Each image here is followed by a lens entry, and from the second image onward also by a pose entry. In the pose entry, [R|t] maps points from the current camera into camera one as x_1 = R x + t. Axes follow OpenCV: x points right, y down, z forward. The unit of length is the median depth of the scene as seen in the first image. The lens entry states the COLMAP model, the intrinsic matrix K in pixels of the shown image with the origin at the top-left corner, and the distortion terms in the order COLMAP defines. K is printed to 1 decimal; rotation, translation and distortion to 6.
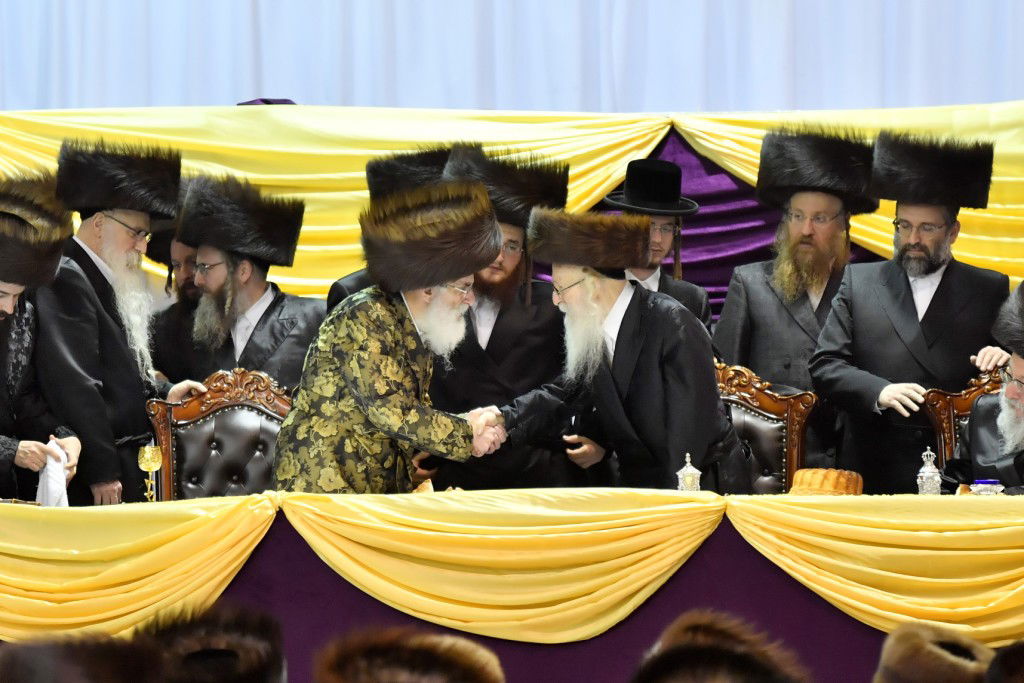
lens RADIAL K [[6024.9, 0, 512.0], [0, 6024.9, 341.5], [0, 0, 1]] dist [-0.115825, 21.070440]
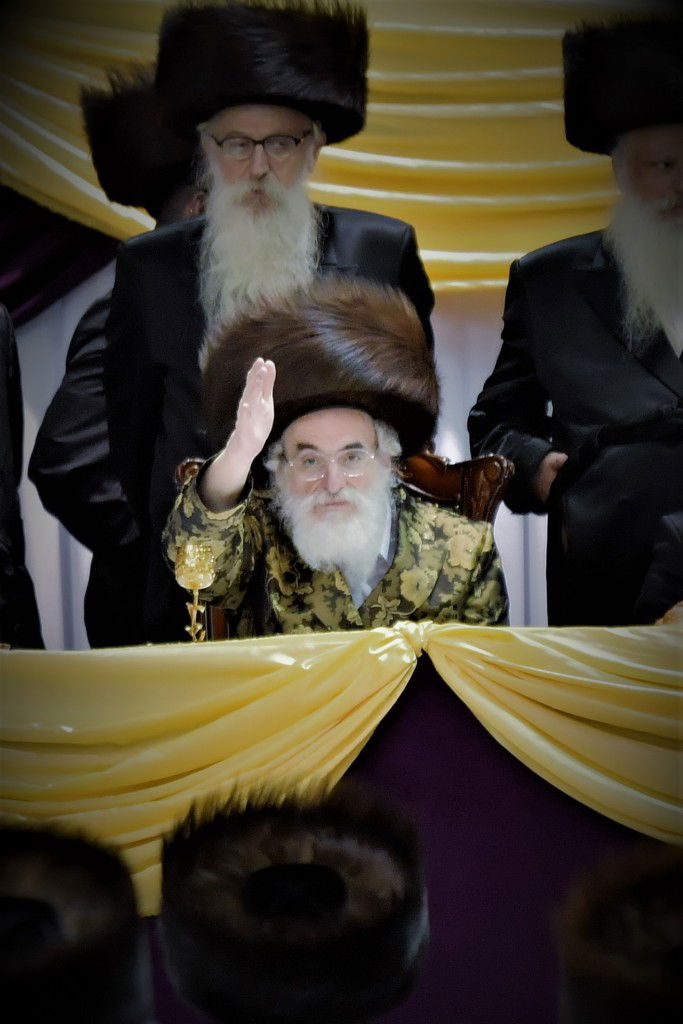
lens RADIAL K [[6024.9, 0, 341.5], [0, 6024.9, 512.0], [0, 0, 1]] dist [-0.115825, 21.070440]
pose [[0.998563, -0.005238, -0.053340, -0.015785], [0.005500, 0.999973, 0.004771, 0.011614], [0.053313, -0.005058, 0.998565, 0.429877]]
